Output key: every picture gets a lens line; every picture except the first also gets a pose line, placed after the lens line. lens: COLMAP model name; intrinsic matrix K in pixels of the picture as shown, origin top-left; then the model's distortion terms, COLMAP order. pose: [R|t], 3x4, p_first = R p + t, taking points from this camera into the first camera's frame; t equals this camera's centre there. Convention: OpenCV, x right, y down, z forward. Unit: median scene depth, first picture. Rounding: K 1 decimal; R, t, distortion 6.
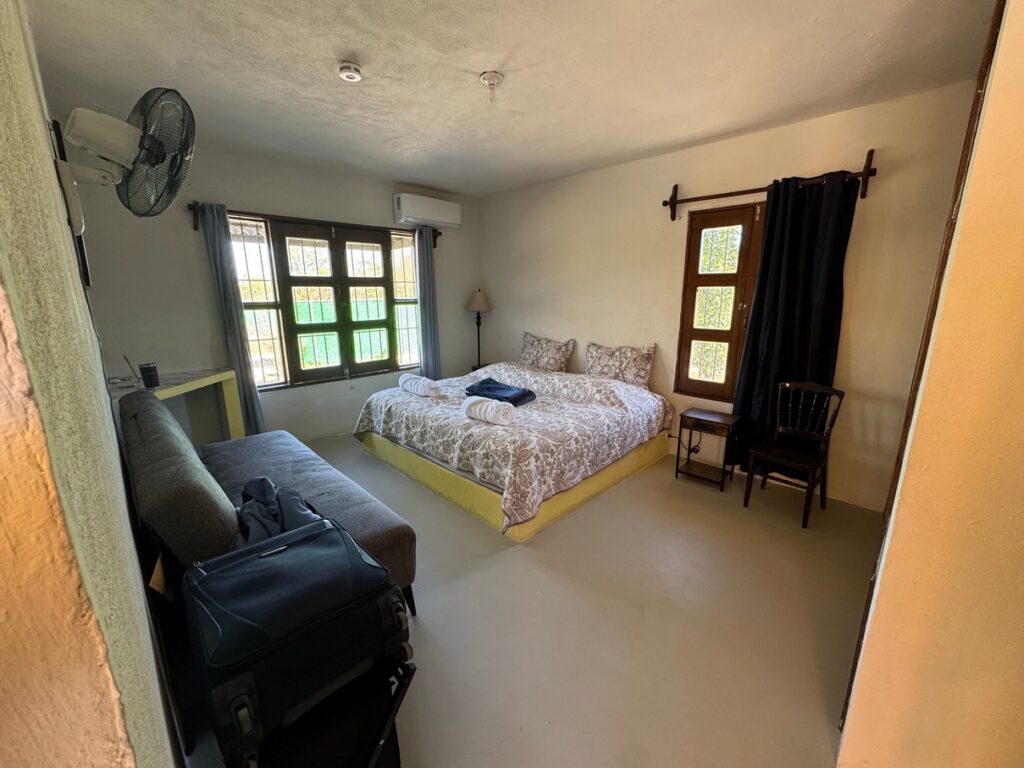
lens RADIAL K [[411.7, 0, 512.5], [0, 411.7, 386.4], [0, 0, 1]] dist [-0.006361, 0.001432]
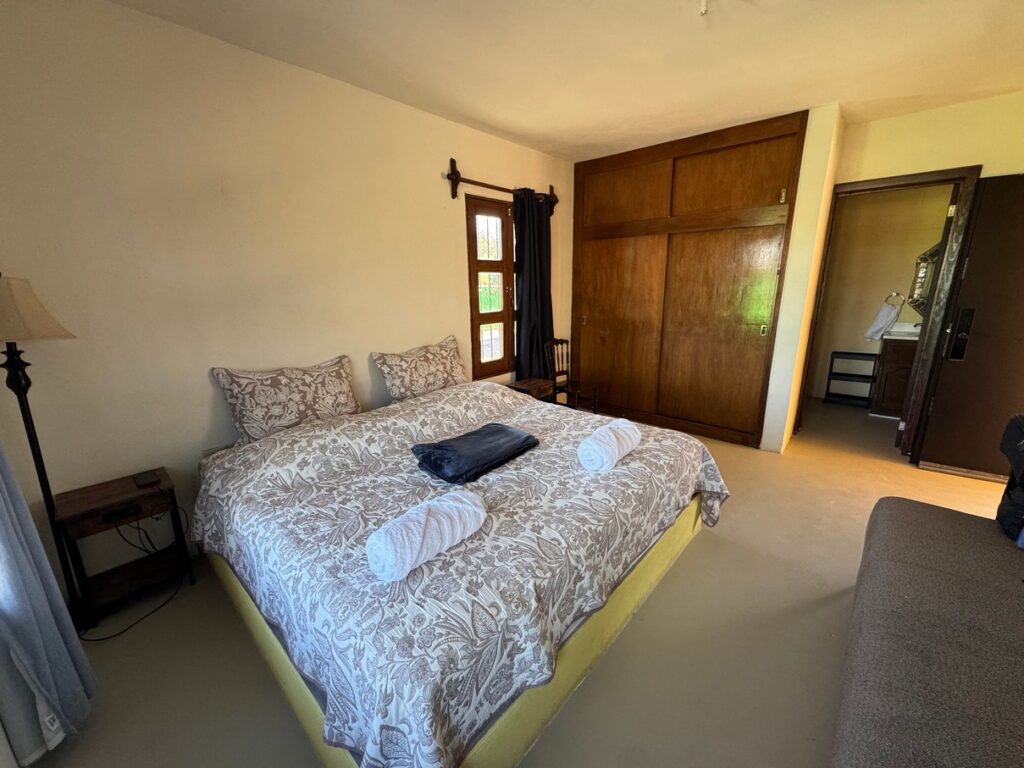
lens RADIAL K [[411.7, 0, 512.7], [0, 411.7, 385.8], [0, 0, 1]] dist [-0.006361, 0.001432]
pose [[-0.051099, -0.242948, 0.968692, -0.557705], [0.238312, 0.938973, 0.248066, -0.194228], [-0.969843, 0.243527, 0.009917, 0.898508]]
